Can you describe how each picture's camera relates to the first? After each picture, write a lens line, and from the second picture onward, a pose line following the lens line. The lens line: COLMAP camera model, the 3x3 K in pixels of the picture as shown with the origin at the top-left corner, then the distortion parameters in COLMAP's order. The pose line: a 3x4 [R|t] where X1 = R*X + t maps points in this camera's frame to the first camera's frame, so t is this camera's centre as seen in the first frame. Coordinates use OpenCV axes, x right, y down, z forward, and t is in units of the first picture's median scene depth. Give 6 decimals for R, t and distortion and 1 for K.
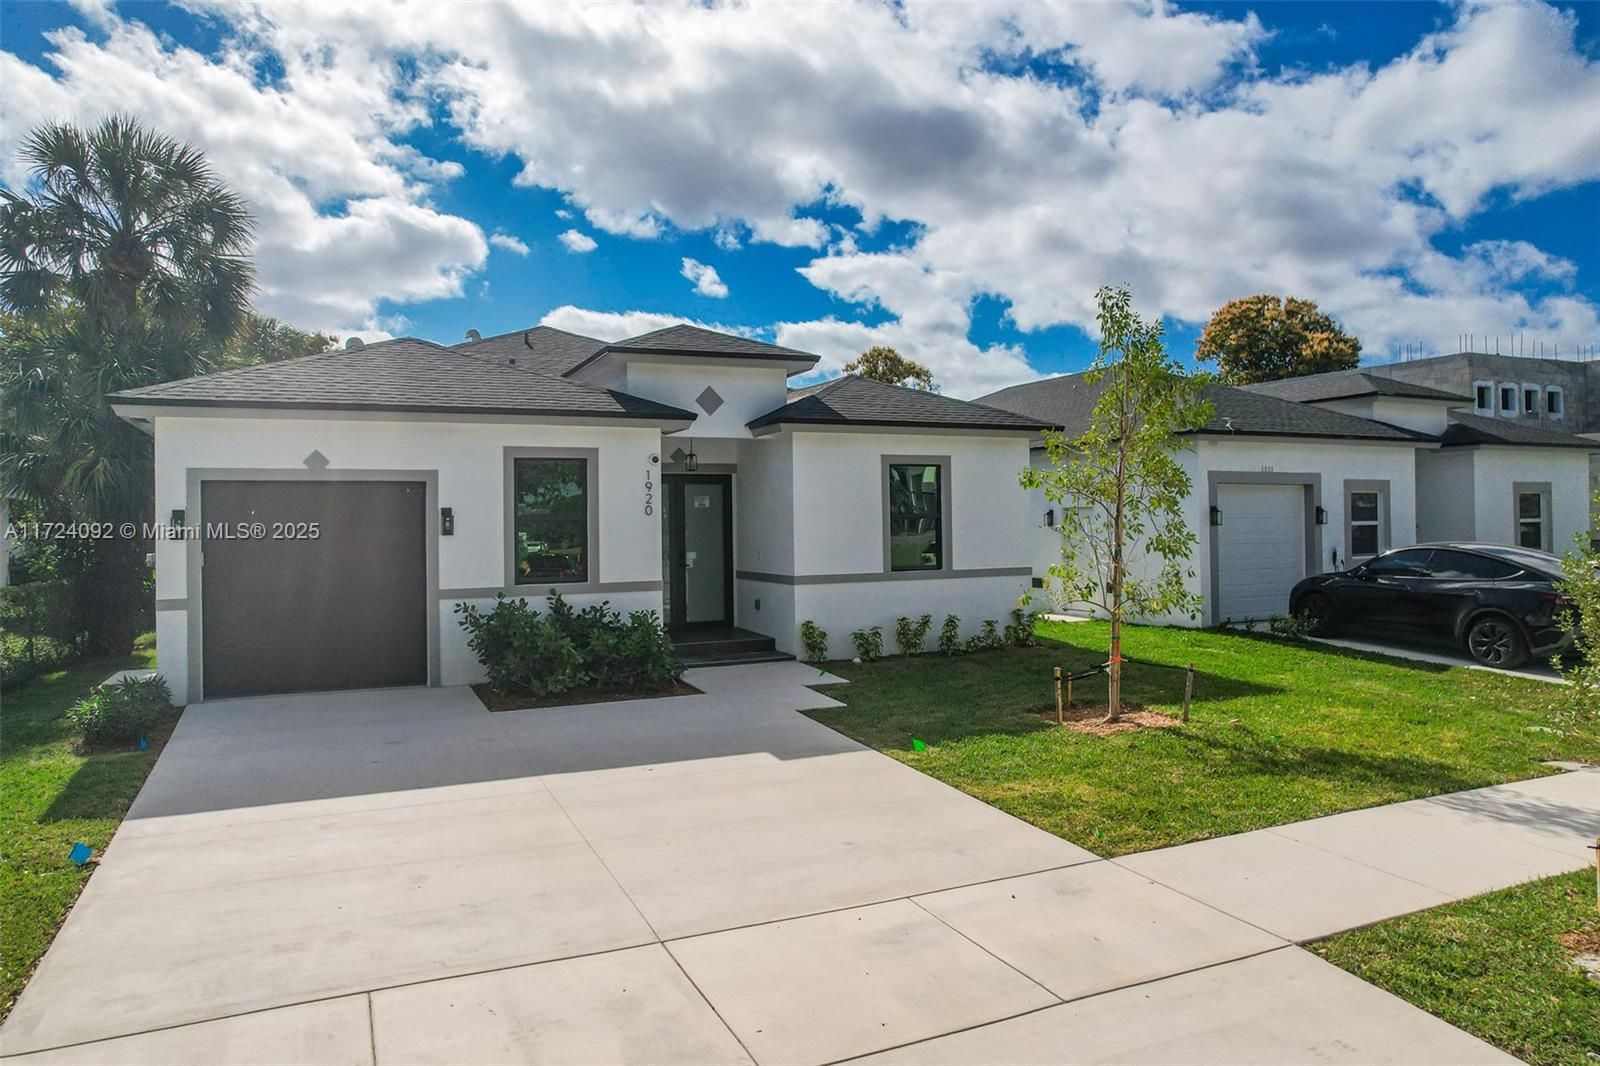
lens RADIAL K [[1141.5, 0, 797.2], [0, 1141.5, 535.5], [0, 0, 1]] dist [0.006114, -0.008617]
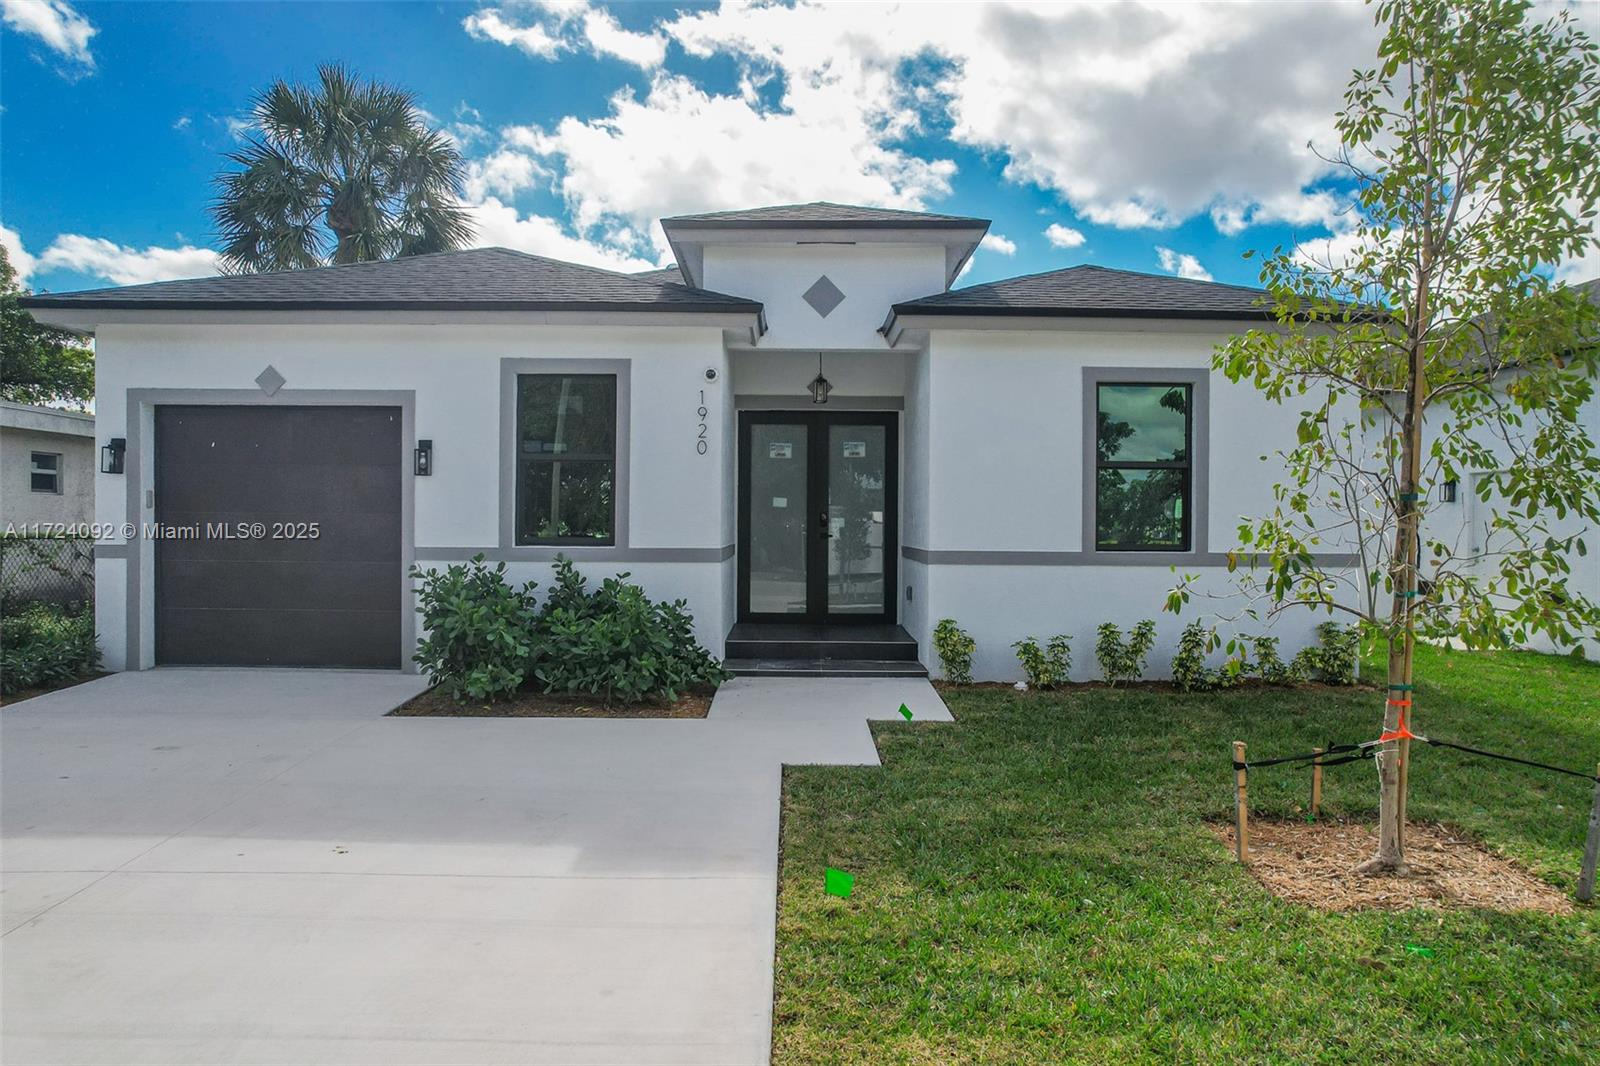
lens RADIAL K [[1090.5, 0, 810.5], [0, 1090.5, 539.8], [0, 0, 1]] dist [-0.052085, 0.025407]
pose [[0.901608, 0.031034, -0.431440, 0.206411], [-0.026366, 0.999511, 0.016797, 0.020273], [0.431750, -0.003769, 0.901985, 0.399389]]
